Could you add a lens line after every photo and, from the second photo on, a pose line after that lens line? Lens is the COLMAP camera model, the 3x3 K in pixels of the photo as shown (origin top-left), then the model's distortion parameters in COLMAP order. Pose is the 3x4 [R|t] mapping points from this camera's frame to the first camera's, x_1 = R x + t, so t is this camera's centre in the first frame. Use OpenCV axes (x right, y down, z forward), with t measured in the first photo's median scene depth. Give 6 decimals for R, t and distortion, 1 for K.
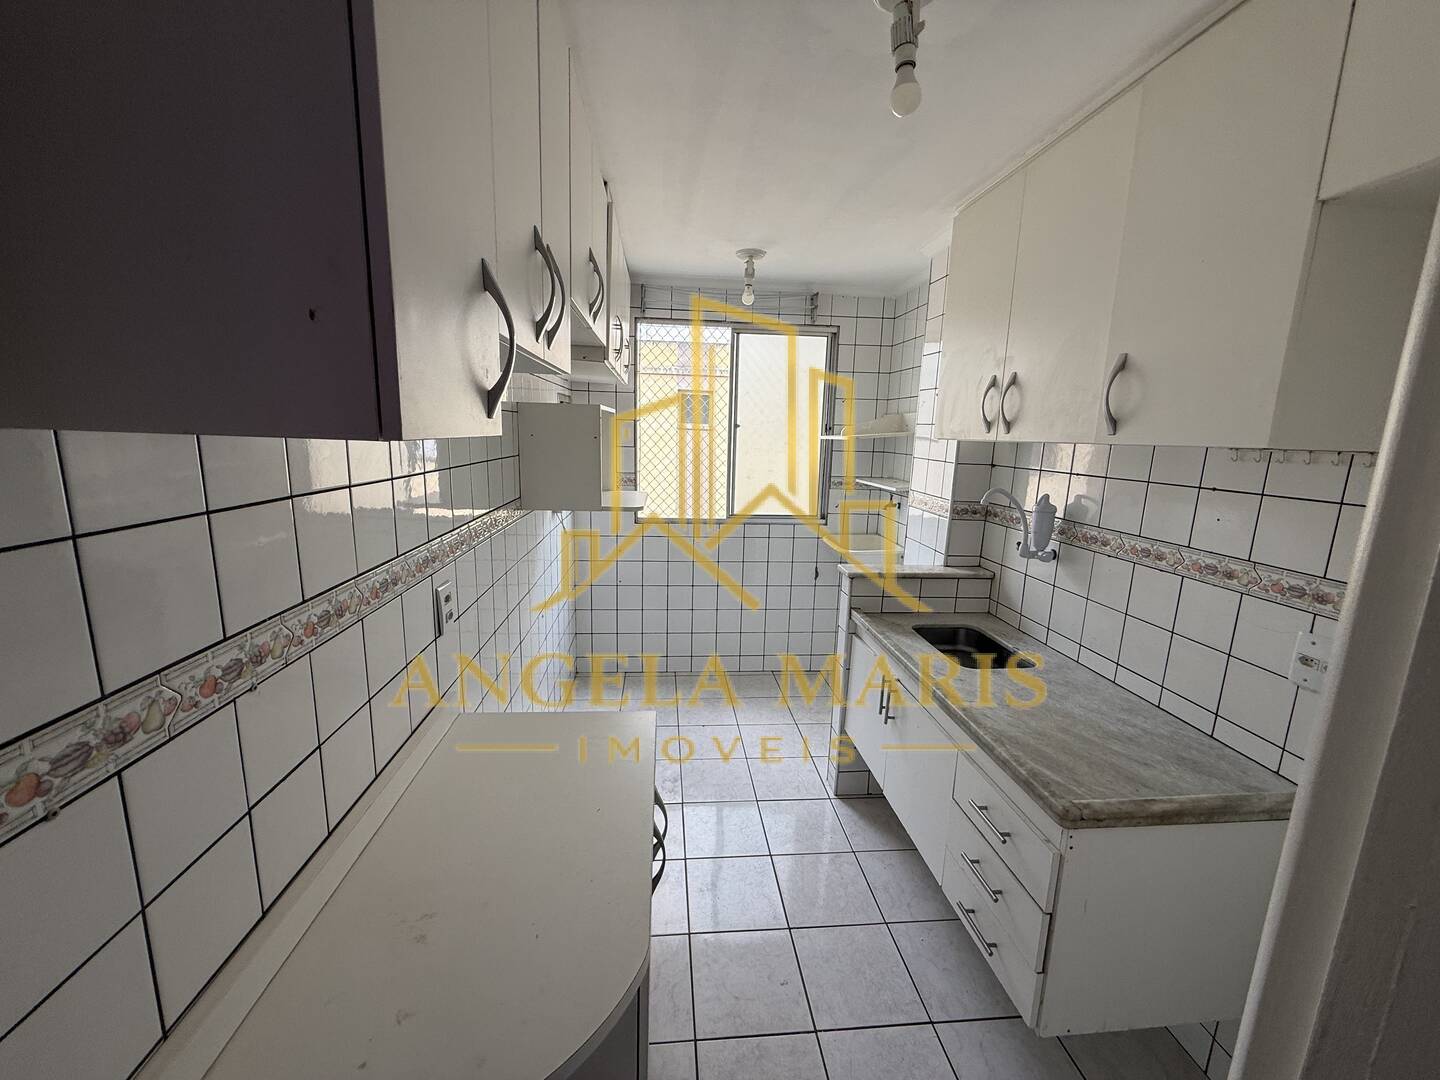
lens RADIAL K [[571.9, 0, 710.2], [0, 571.9, 549.3], [0, 0, 1]] dist [-0.000332, 0.000277]
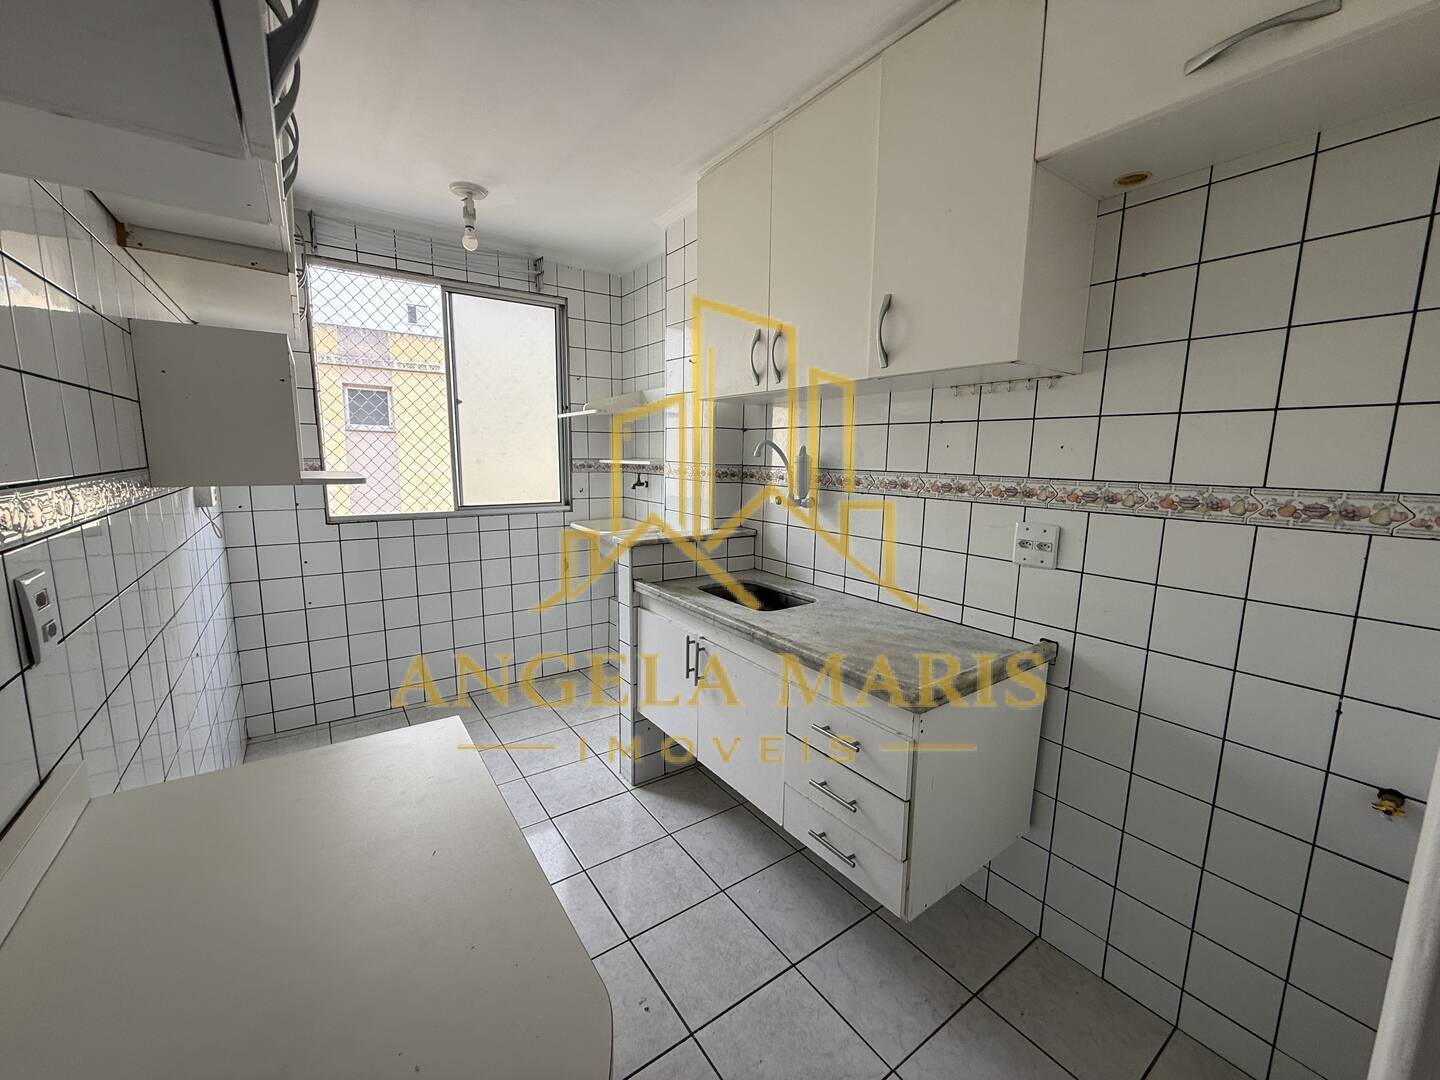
lens RADIAL K [[571.9, 0, 712.7], [0, 571.9, 549.6], [0, 0, 1]] dist [-0.000332, 0.000277]
pose [[0.863232, -0.093603, 0.496054, -0.113302], [0.107867, 0.994165, -0.000117, 0.074537], [-0.493149, 0.053609, 0.868292, 0.128781]]
